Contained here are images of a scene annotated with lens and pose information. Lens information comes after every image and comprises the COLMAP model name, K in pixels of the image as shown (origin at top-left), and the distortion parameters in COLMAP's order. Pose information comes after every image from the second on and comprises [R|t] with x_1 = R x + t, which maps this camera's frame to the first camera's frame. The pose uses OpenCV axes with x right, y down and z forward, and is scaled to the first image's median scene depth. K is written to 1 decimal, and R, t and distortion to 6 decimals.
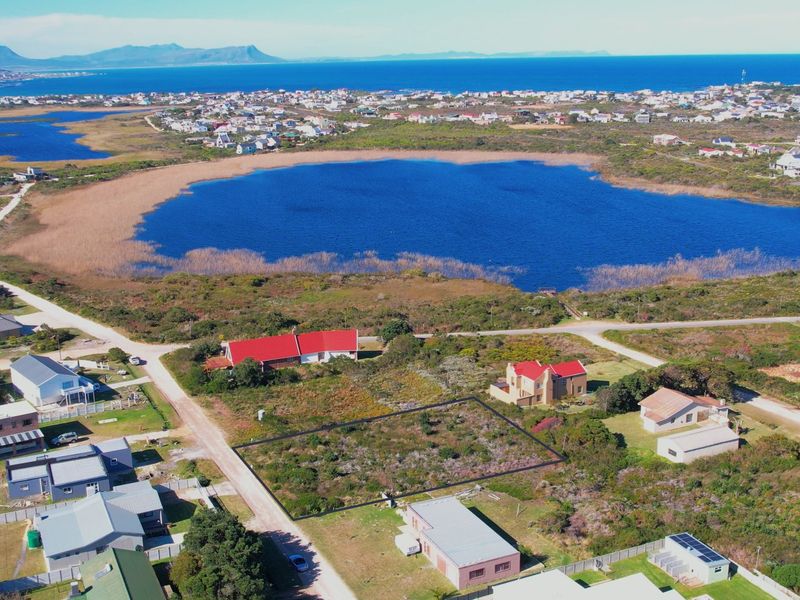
lens RADIAL K [[967.1, 0, 400.0], [0, 967.1, 300.0], [0, 0, 1]] dist [-0.048095, 0.023982]
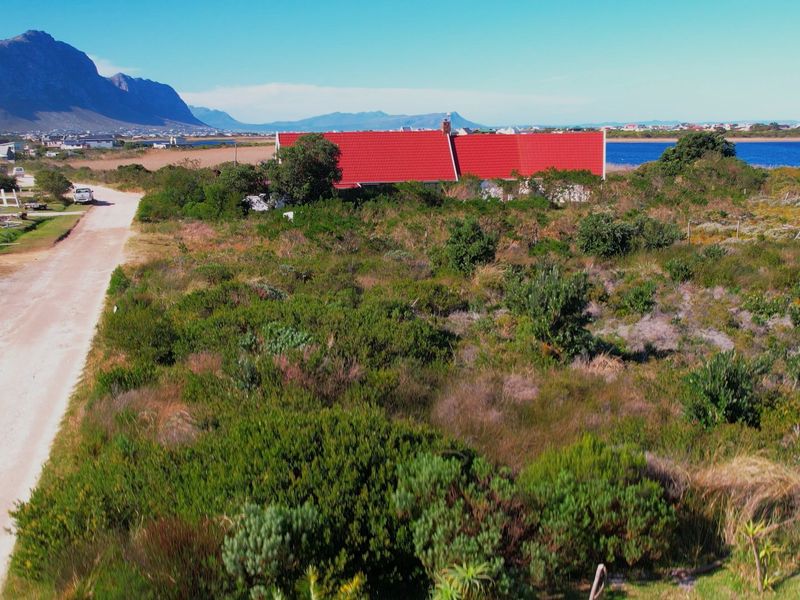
lens RADIAL K [[967.1, 0, 400.0], [0, 967.1, 300.0], [0, 0, 1]] dist [-0.048095, 0.023982]
pose [[0.979434, 0.038859, -0.197987, -0.053412], [-0.052323, 0.996626, -0.063232, 0.152217], [0.194862, 0.072291, 0.978163, 0.703795]]
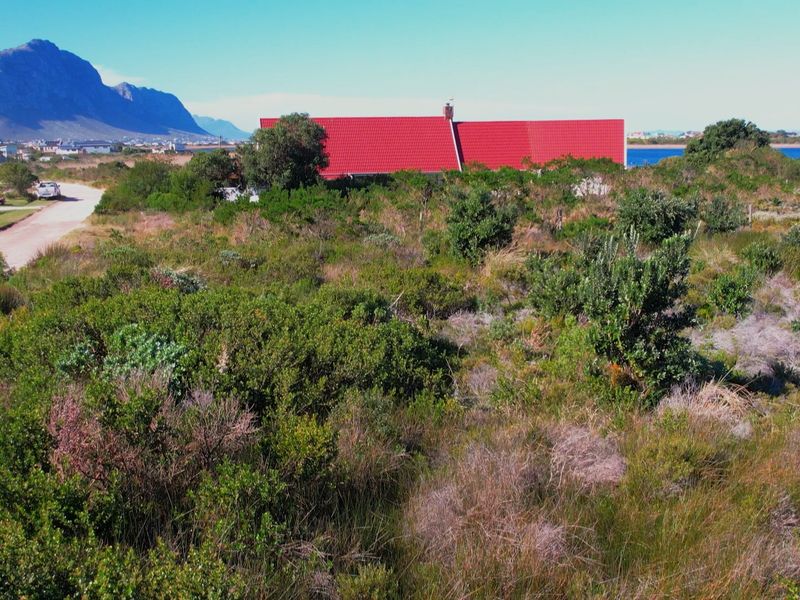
lens RADIAL K [[967.1, 0, 400.0], [0, 967.1, 300.0], [0, 0, 1]] dist [-0.048095, 0.023982]
pose [[0.978640, 0.037847, -0.202070, -0.060250], [-0.053485, 0.995933, -0.072501, 0.150486], [0.198504, 0.081760, 0.976684, 0.753010]]
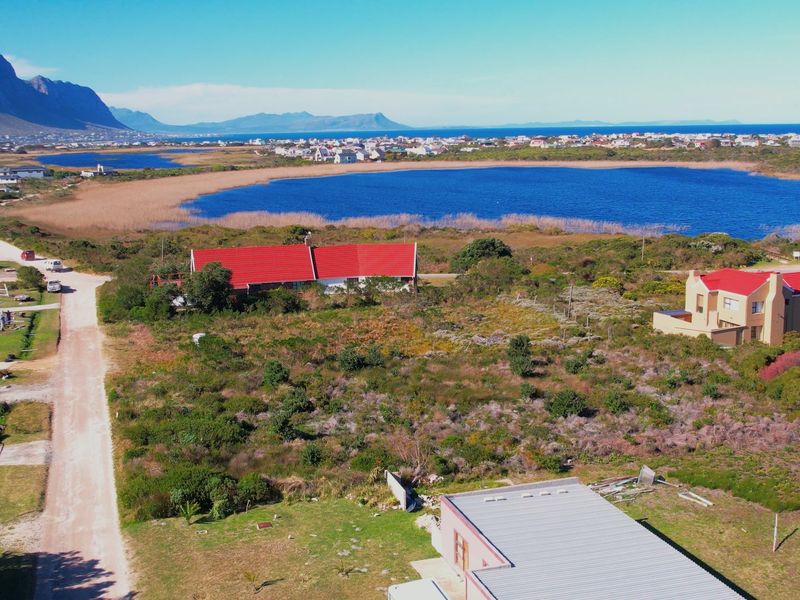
lens RADIAL K [[967.1, 0, 400.0], [0, 967.1, 300.0], [0, 0, 1]] dist [-0.048095, 0.023982]
pose [[0.991895, 0.023810, -0.124807, 0.024344], [-0.032318, 0.997256, -0.066596, 0.123242], [0.122879, 0.070090, 0.989943, 0.488859]]
